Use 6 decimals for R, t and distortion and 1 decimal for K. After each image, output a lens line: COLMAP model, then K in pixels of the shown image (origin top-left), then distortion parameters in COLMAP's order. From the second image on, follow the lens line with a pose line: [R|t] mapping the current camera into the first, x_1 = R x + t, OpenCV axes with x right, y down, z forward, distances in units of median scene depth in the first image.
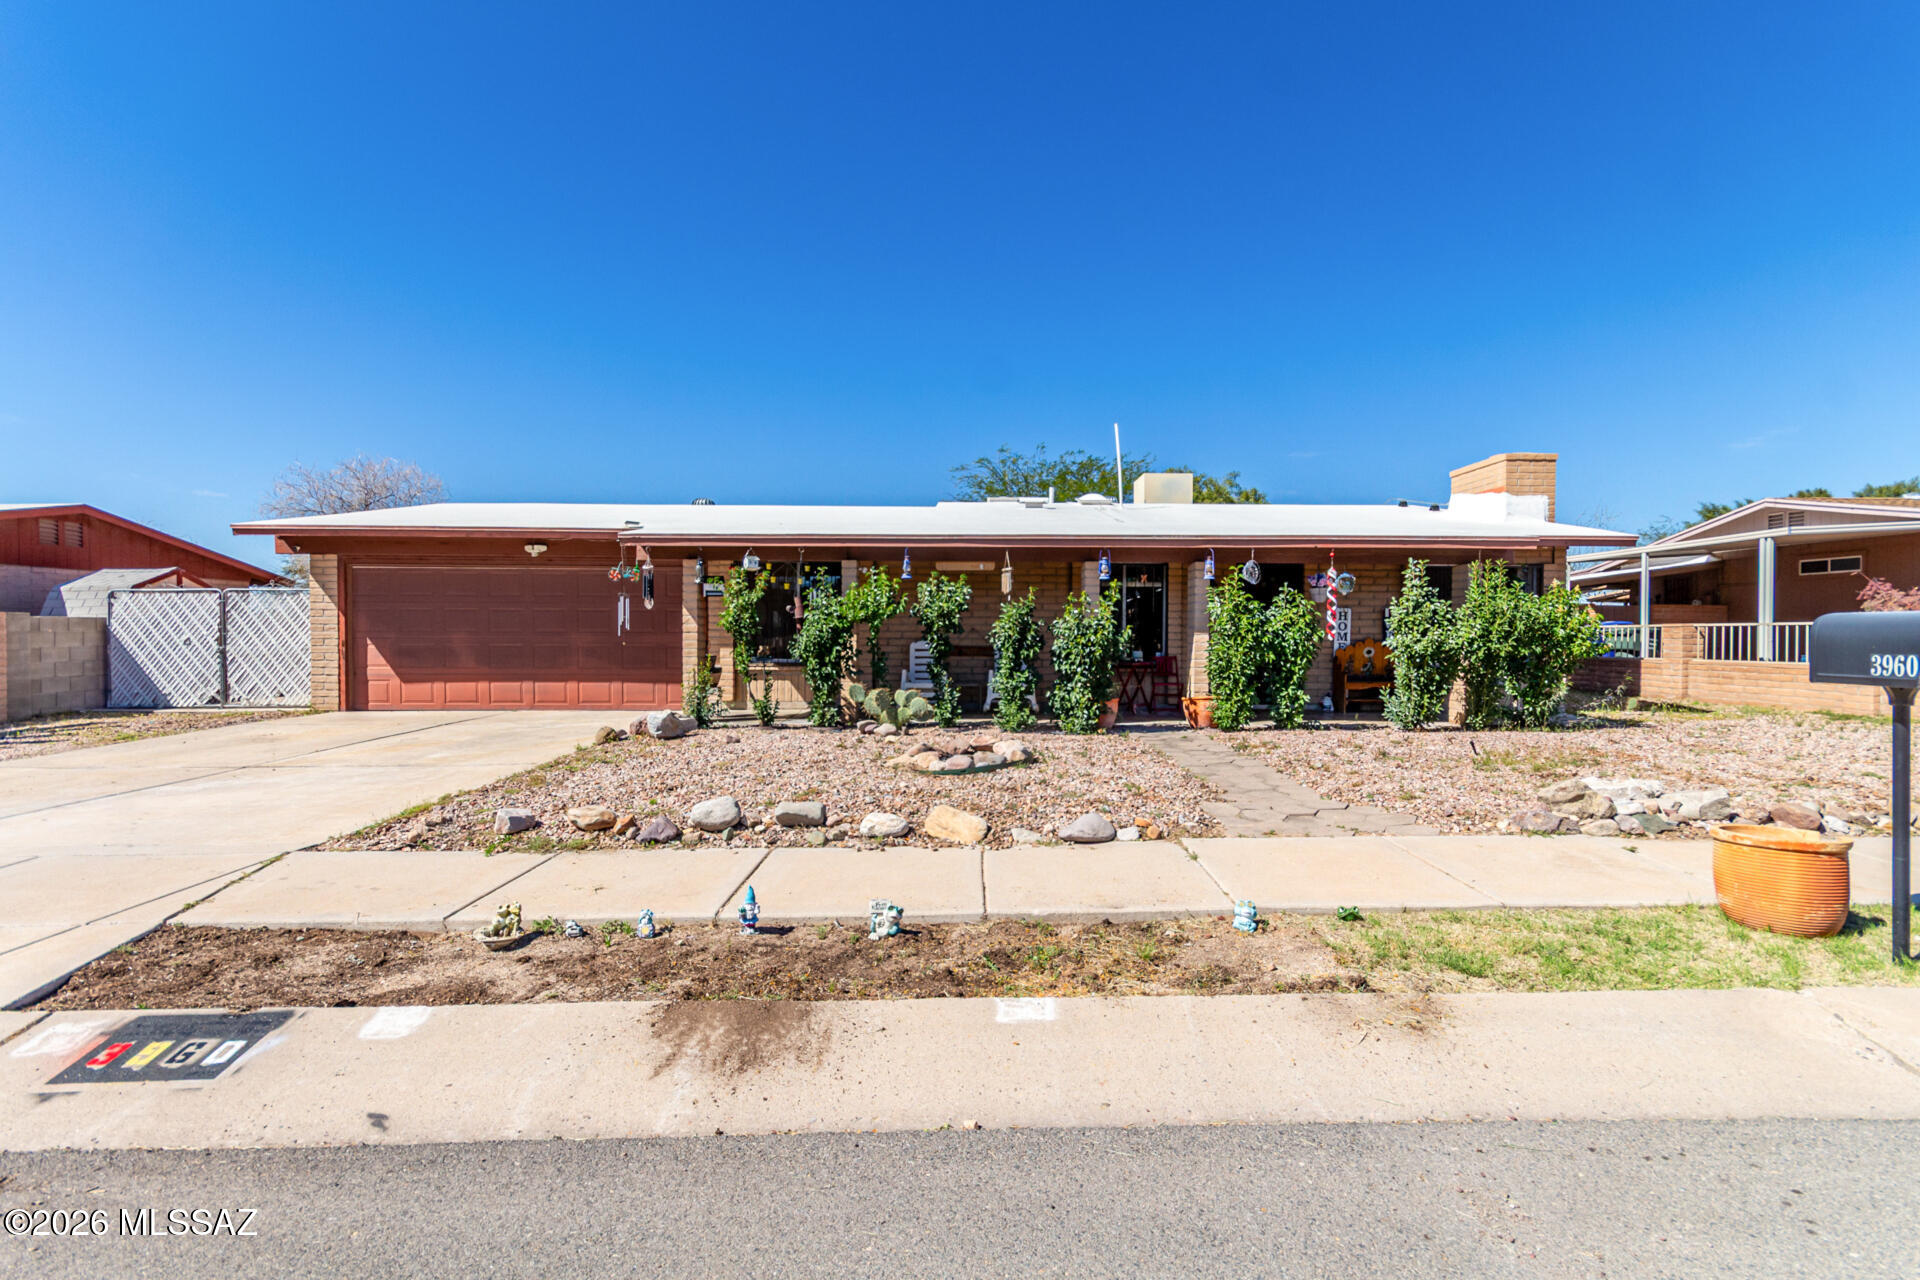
lens RADIAL K [[884.1, 0, 972.4], [0, 884.1, 642.1], [0, 0, 1]] dist [0.006188, 0.000869]
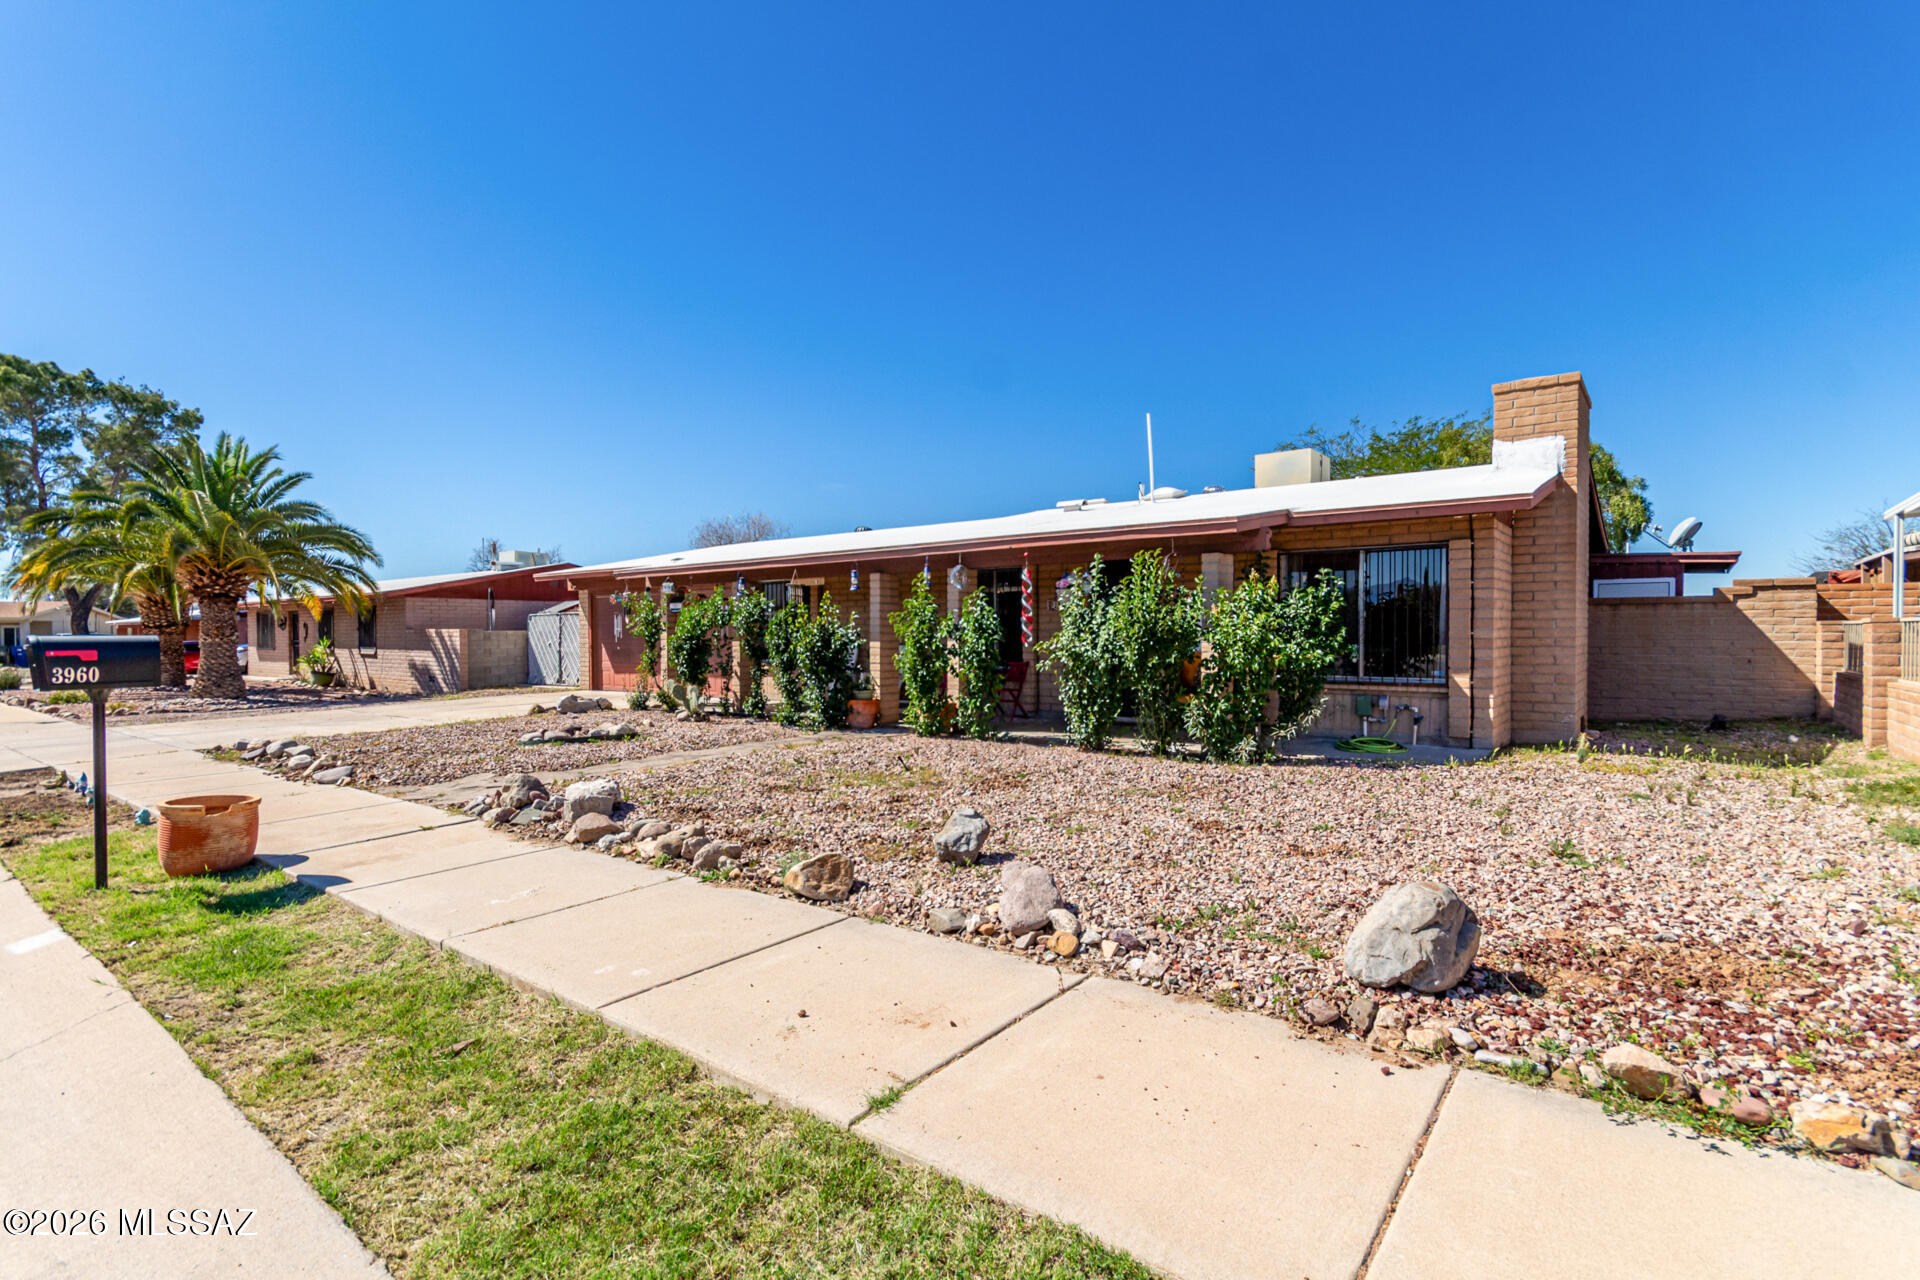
lens RADIAL K [[884.1, 0, 981.0], [0, 884.1, 637.9], [0, 0, 1]] dist [0.006188, 0.000869]
pose [[0.791853, -0.003268, -0.610703, 0.791744], [0.002865, 0.999995, -0.001637, -0.009264], [0.610705, -0.000453, 0.791858, 0.200535]]
